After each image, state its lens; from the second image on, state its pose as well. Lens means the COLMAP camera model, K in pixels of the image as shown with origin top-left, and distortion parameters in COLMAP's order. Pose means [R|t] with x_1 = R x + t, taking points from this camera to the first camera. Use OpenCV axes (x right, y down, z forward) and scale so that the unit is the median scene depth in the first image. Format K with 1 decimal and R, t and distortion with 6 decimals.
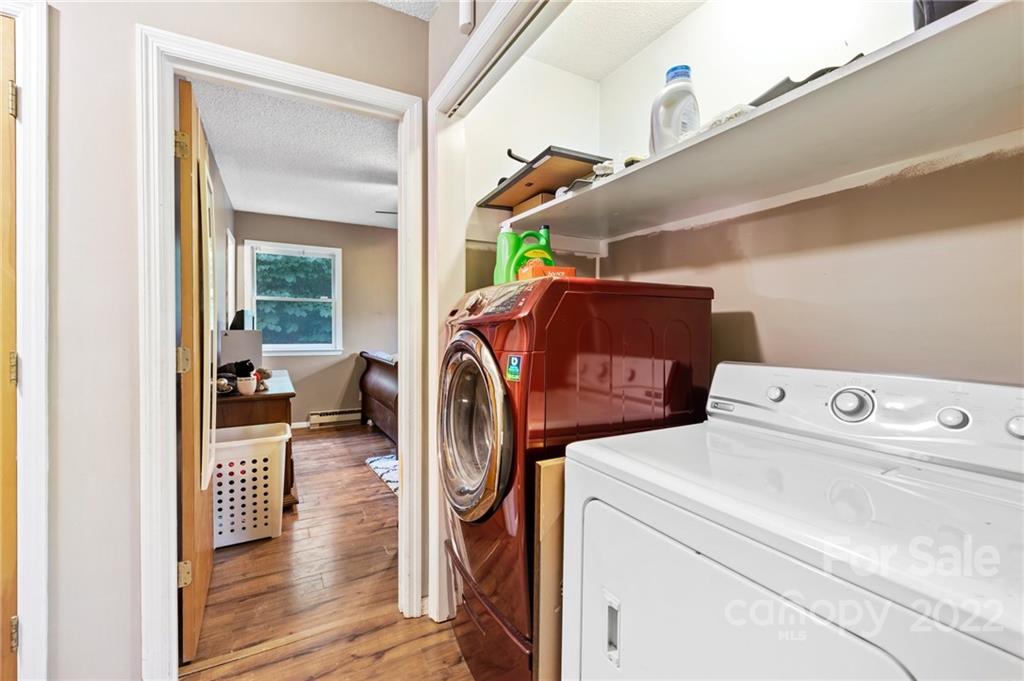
lens RADIAL K [[434.1, 0, 507.3], [0, 434.1, 328.9], [0, 0, 1]] dist [0.001893, -0.000021]
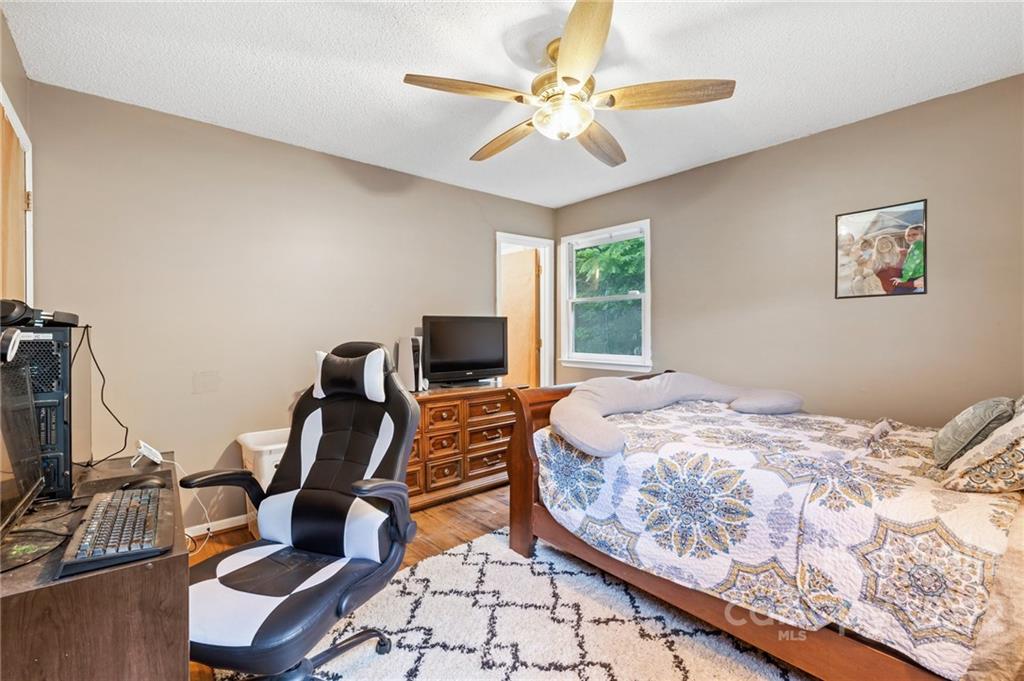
lens RADIAL K [[455.5, 0, 506.3], [0, 455.5, 328.1], [0, 0, 1]] dist [-0.004698, -0.000169]
pose [[0.190987, -0.022641, -0.981331, 0.278601], [0.002896, 0.999743, -0.022503, 0.004331], [0.981588, 0.001455, 0.191003, 0.639314]]
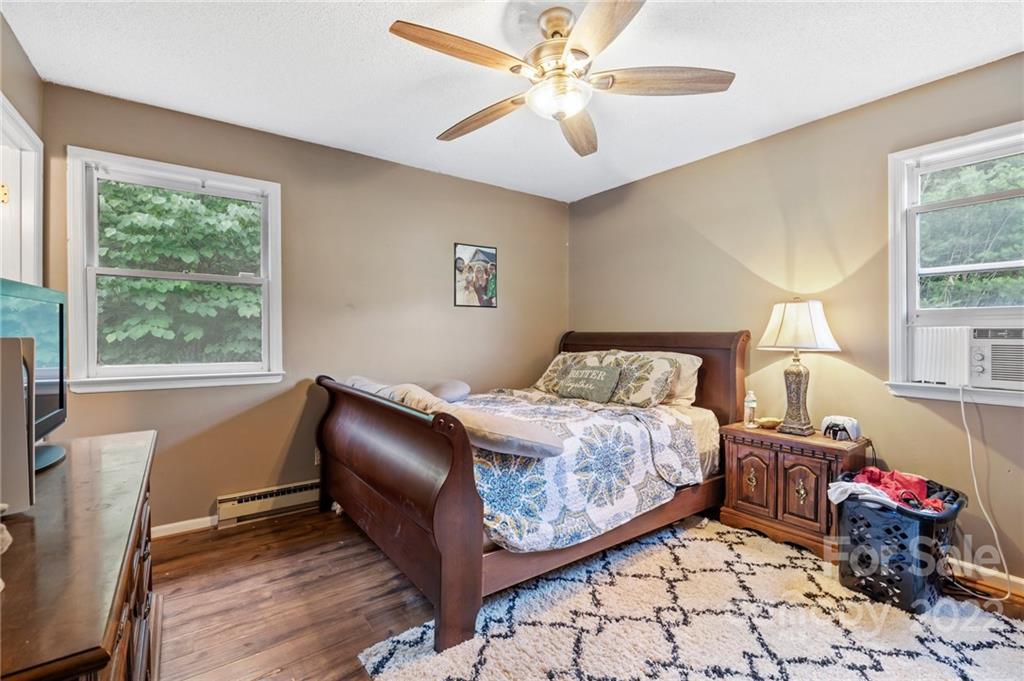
lens RADIAL K [[455.5, 0, 506.3], [0, 455.5, 328.1], [0, 0, 1]] dist [-0.004698, -0.000169]
pose [[0.992268, -0.007196, 0.123902, -0.177024], [0.008527, 0.999912, -0.010209, 0.000695], [-0.123818, 0.011186, 0.992242, 0.413581]]
